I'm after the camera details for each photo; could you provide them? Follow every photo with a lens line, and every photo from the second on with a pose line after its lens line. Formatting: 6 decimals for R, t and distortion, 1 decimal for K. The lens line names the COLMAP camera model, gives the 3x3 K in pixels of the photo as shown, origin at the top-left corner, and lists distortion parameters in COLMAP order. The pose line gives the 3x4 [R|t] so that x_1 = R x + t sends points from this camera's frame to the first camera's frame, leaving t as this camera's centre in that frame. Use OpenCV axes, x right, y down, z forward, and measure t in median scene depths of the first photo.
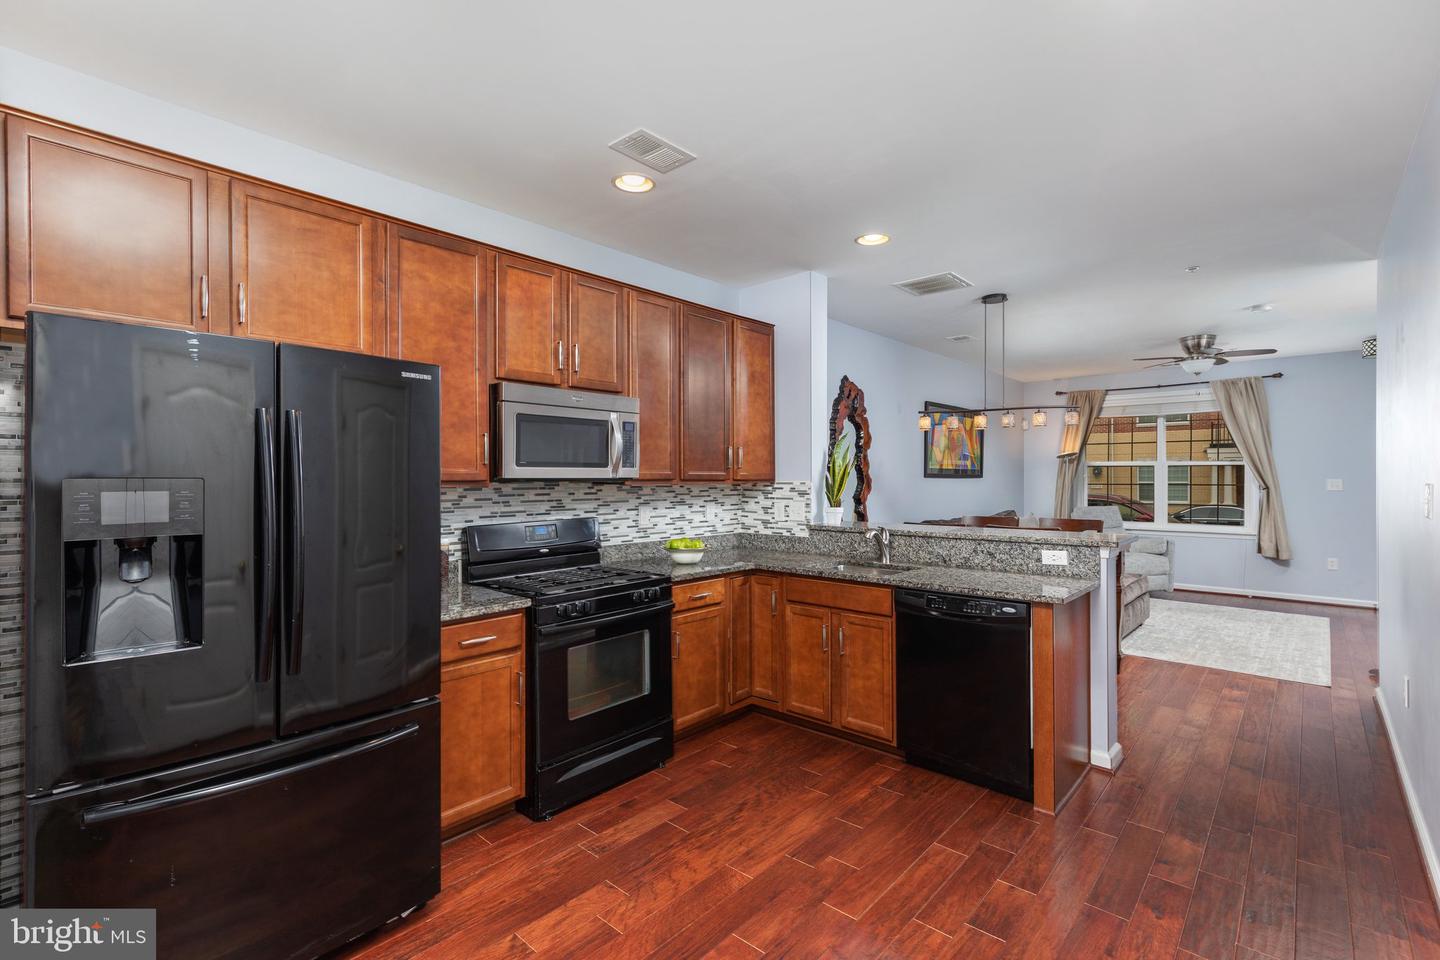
lens RADIAL K [[639.5, 0, 722.5], [0, 639.5, 472.3], [0, 0, 1]] dist [0.007333, 0.000159]
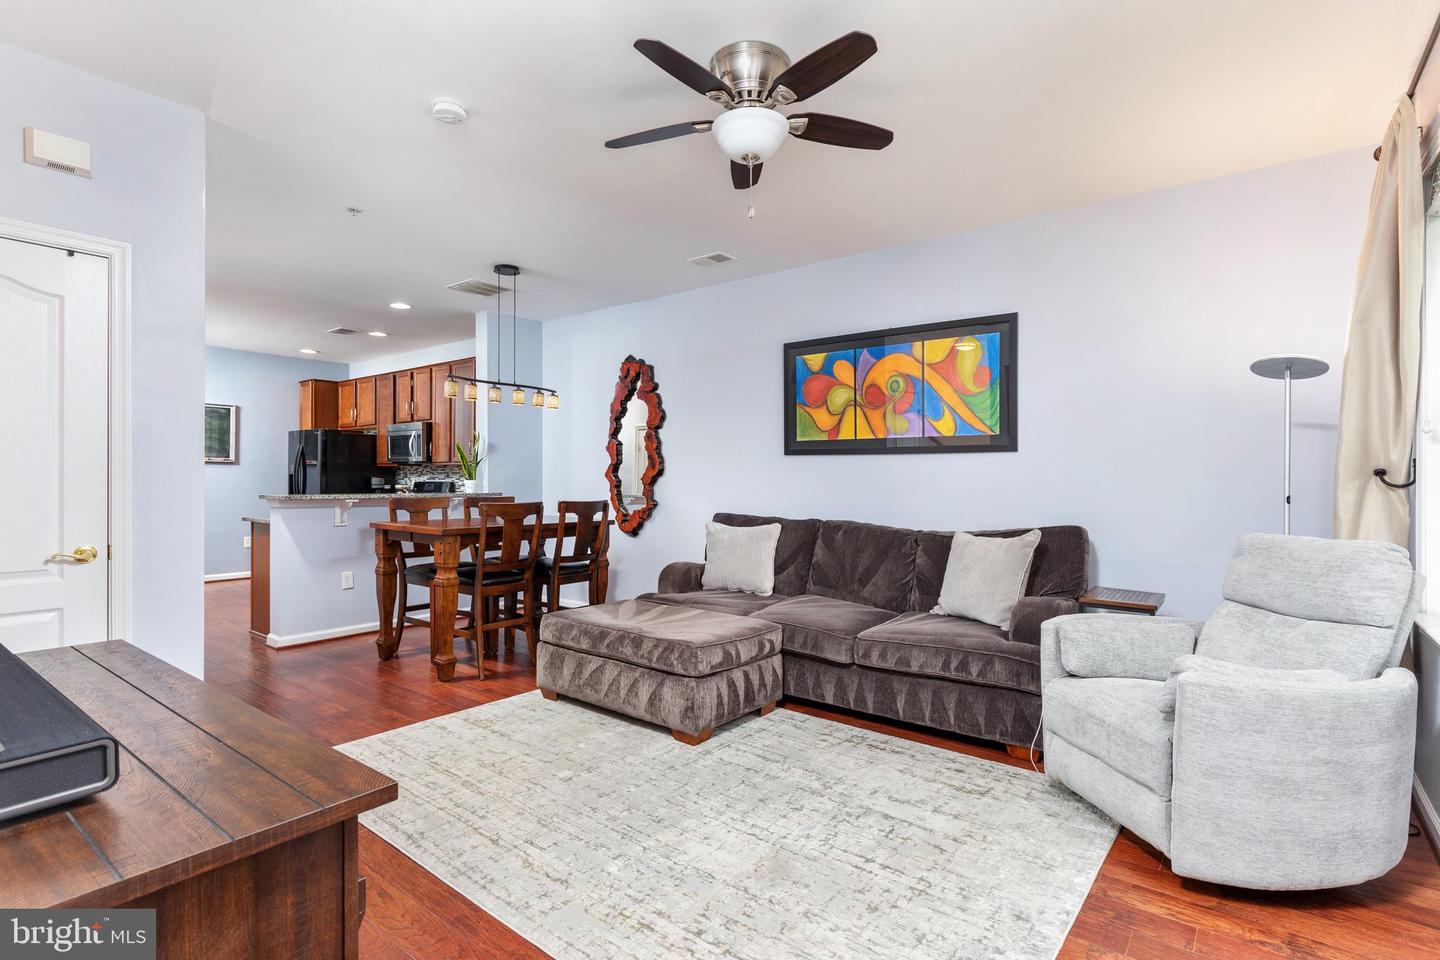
lens RADIAL K [[693.1, 0, 722.7], [0, 693.1, 478.5], [0, 0, 1]] dist [0.004127, -0.001733]
pose [[0.079817, 0.003325, -0.996804, 1.847569], [0.003398, 0.999988, 0.003608, 0.050771], [0.996804, -0.003675, 0.079805, 1.534290]]
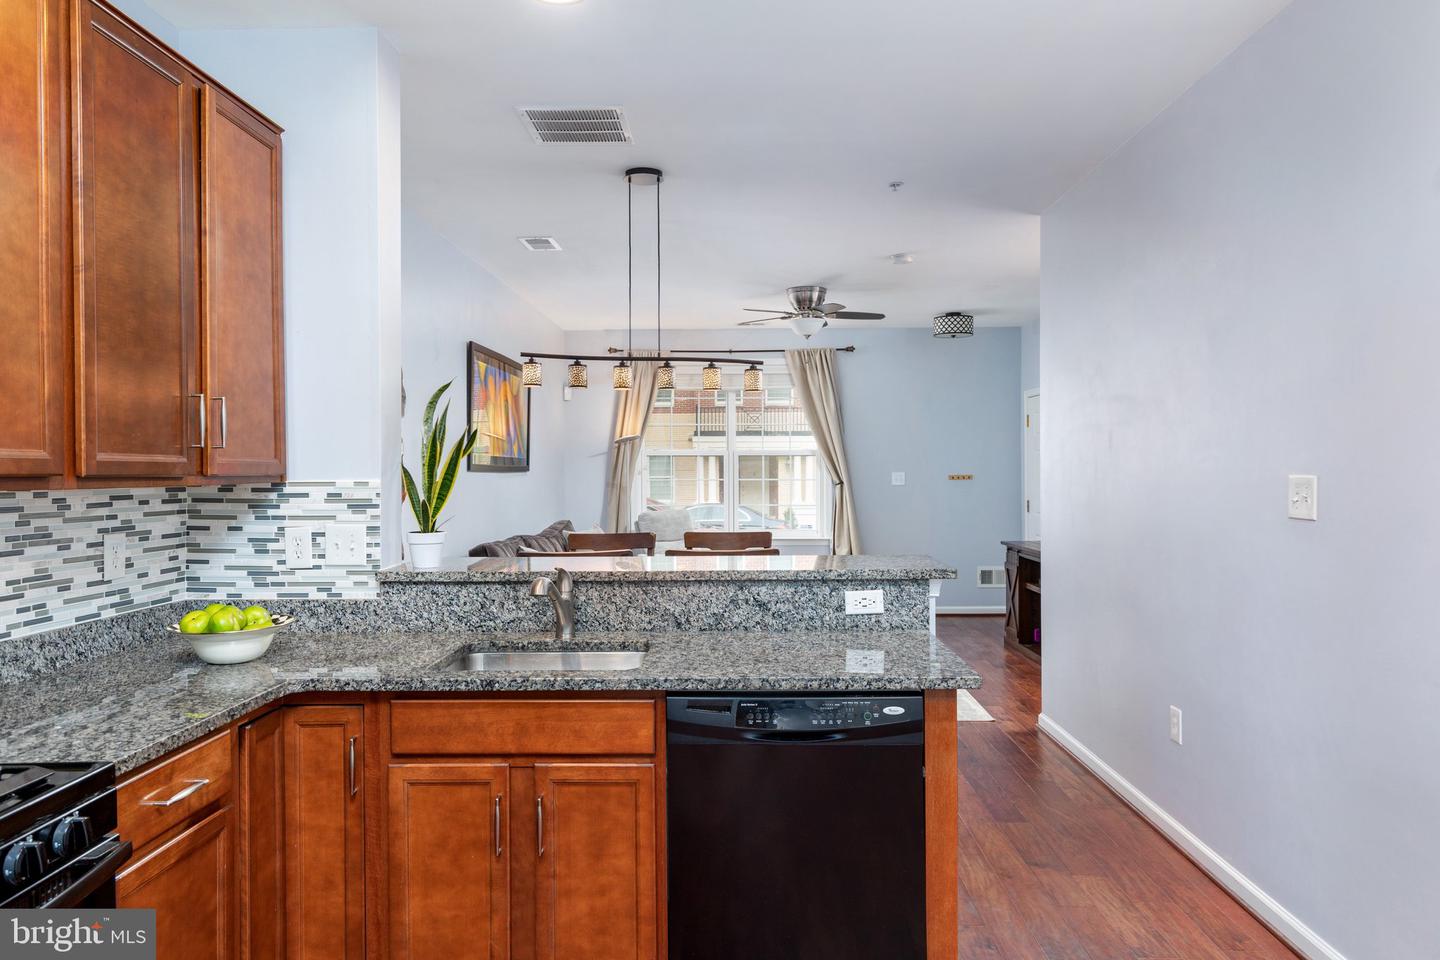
lens RADIAL K [[940.9, 0, 722.2], [0, 940.9, 475.4], [0, 0, 1]] dist [-0.000811, -0.000698]
pose [[0.753868, -0.004873, 0.657008, -0.133471], [-0.002418, 0.999945, 0.010191, 0.004170], [-0.657021, -0.009271, 0.753815, 0.343314]]
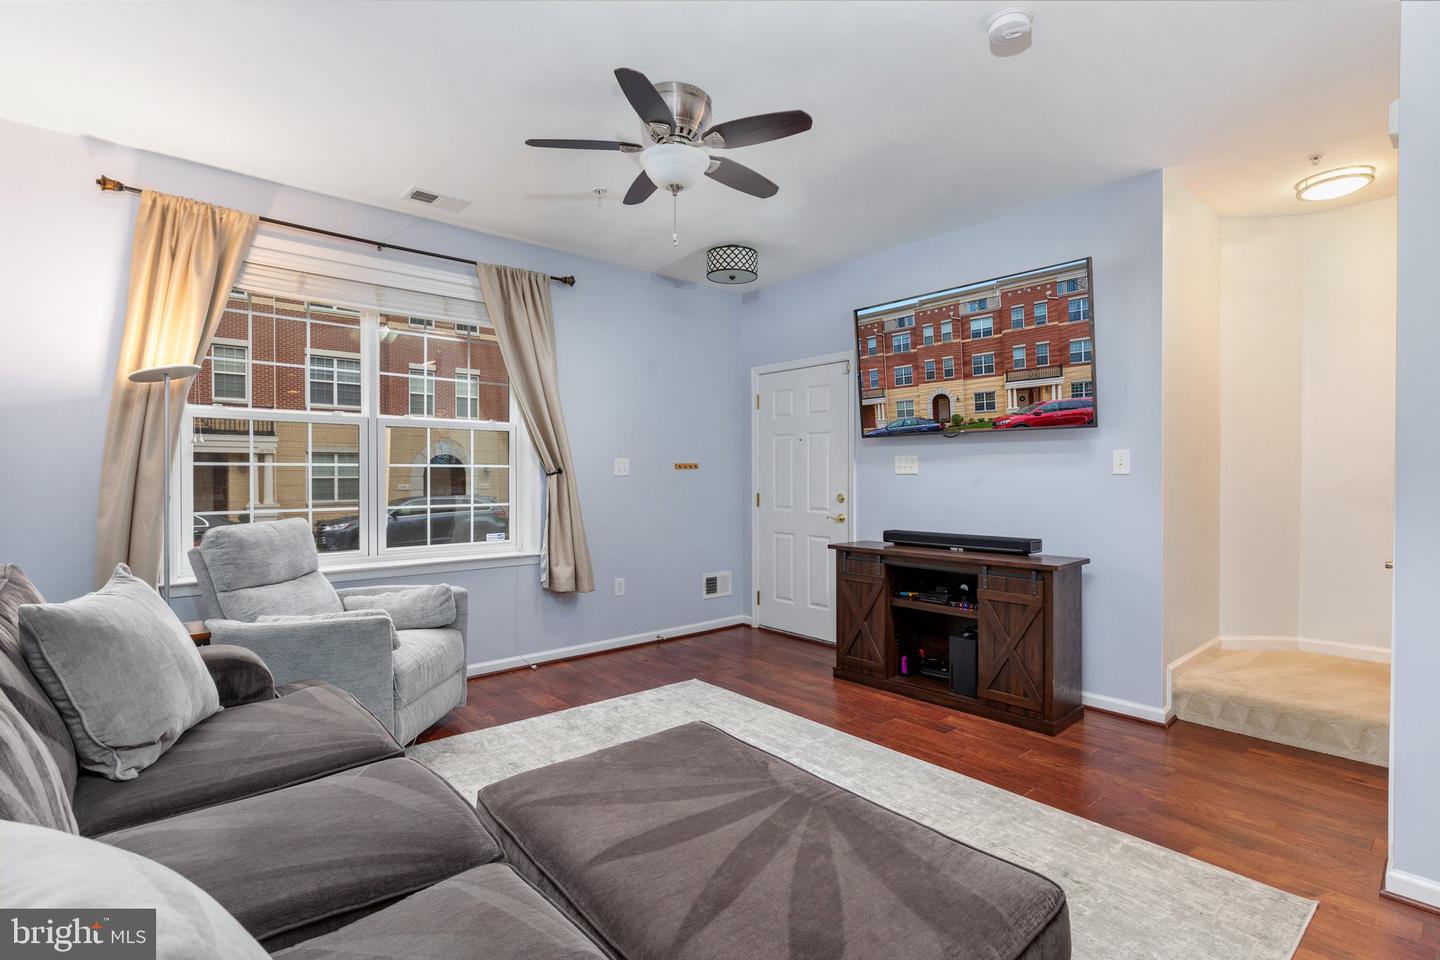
lens RADIAL K [[672.8, 0, 735.4], [0, 672.8, 479.1], [0, 0, 1]] dist [-0.001659, 0.000958]
pose [[0.099593, -0.002063, 0.995026, 0.499324], [-0.004678, 0.999986, 0.002541, 0.053412], [-0.995017, -0.004908, 0.099582, 1.479298]]
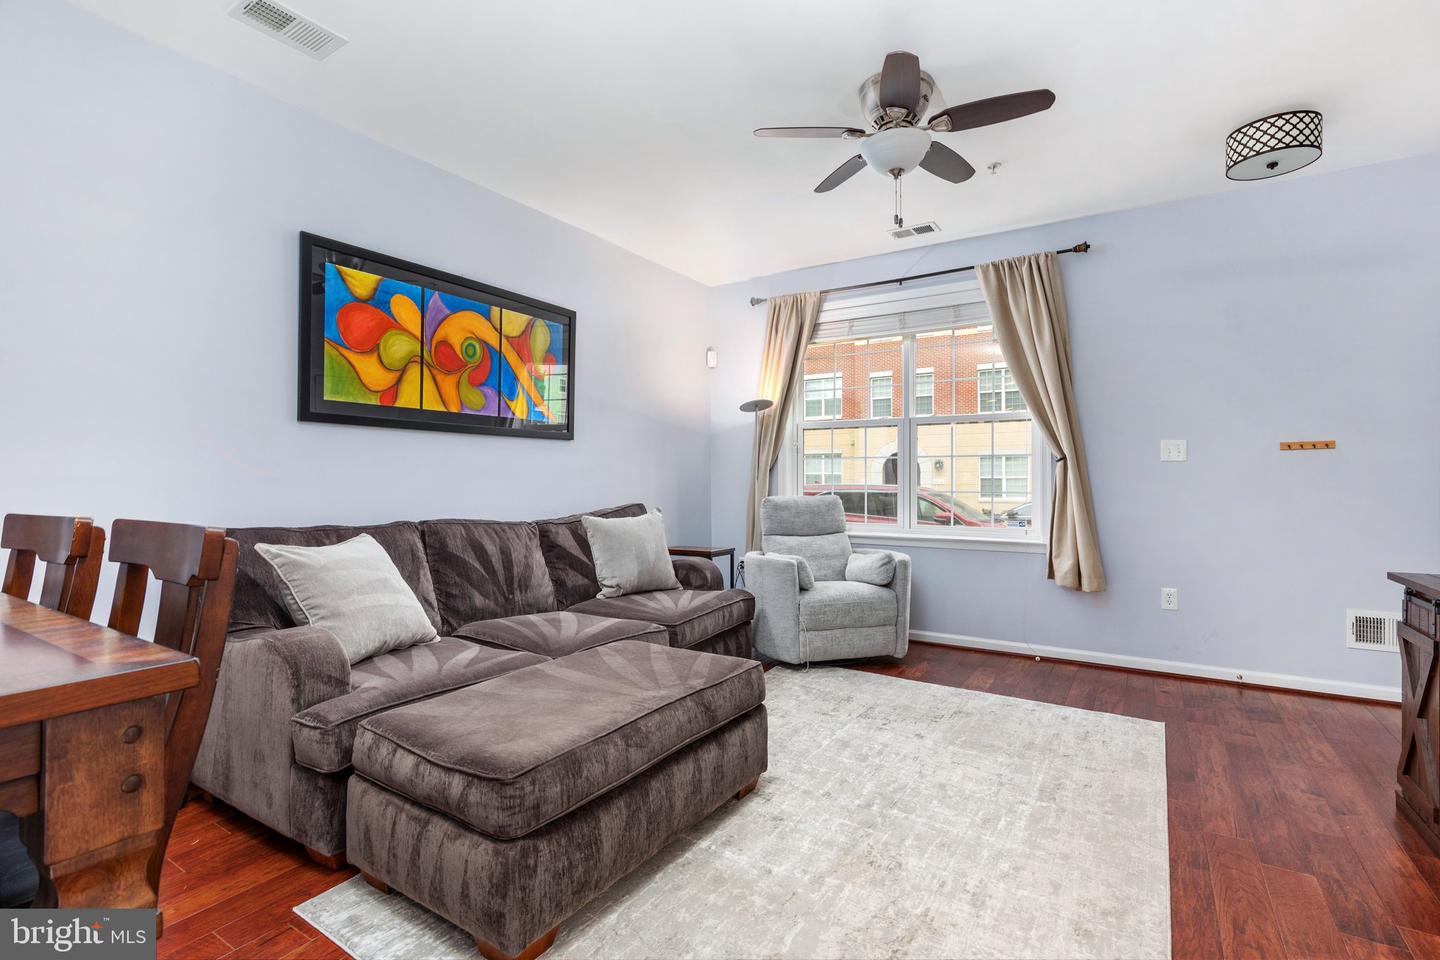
lens RADIAL K [[672.8, 0, 720.8], [0, 672.8, 479.6], [0, 0, 1]] dist [-0.001659, 0.000958]
pose [[0.984094, -0.001970, 0.177639, 0.880714], [0.000443, 0.999963, 0.008632, 0.070160], [-0.177650, -0.008416, 0.984058, 0.941640]]
